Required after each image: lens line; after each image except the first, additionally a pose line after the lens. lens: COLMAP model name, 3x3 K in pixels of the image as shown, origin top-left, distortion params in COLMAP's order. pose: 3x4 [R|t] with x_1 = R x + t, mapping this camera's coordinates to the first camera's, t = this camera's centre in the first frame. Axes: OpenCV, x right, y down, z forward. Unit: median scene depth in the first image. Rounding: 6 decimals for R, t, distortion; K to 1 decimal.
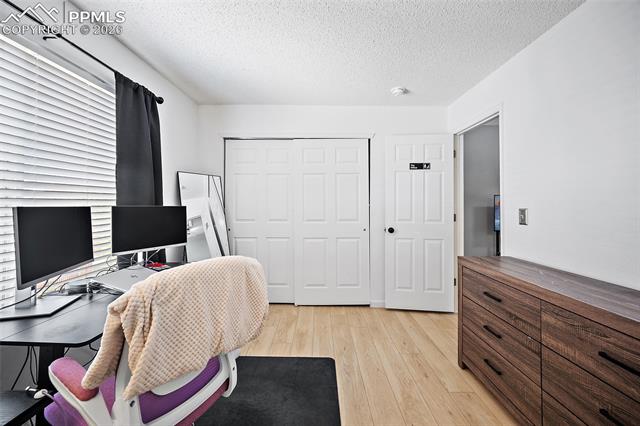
lens RADIAL K [[251.4, 0, 316.7], [0, 251.4, 212.8], [0, 0, 1]] dist [0.000723, 0.000059]
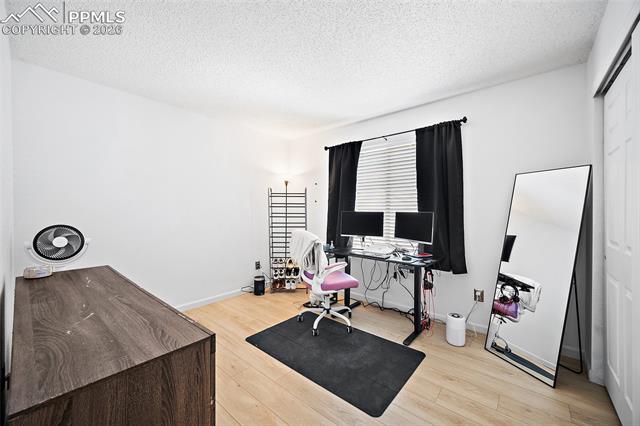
lens RADIAL K [[251.4, 0, 316.7], [0, 251.4, 212.8], [0, 0, 1]] dist [0.000723, 0.000059]
pose [[-0.652064, 0.014345, -0.758028, 0.893954], [-0.013641, 0.999437, 0.030648, -0.062354], [0.758041, 0.030325, -0.651502, 1.615312]]
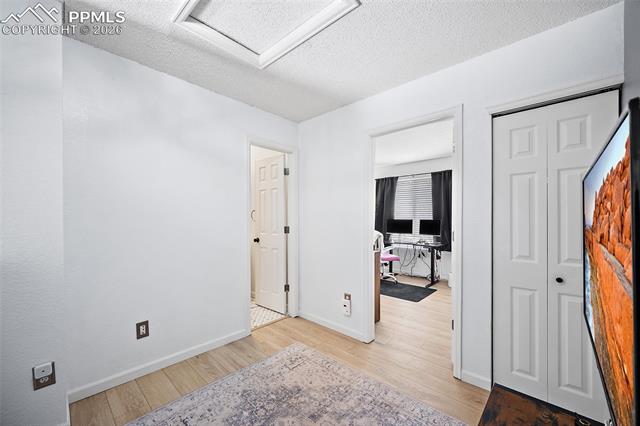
lens RADIAL K [[251.4, 0, 316.7], [0, 251.4, 212.8], [0, 0, 1]] dist [0.000723, 0.000059]
pose [[-0.688098, 0.002745, -0.725612, 2.250738], [-0.015054, 0.999724, 0.018058, -0.137565], [0.725461, 0.023349, -0.687867, 2.070473]]
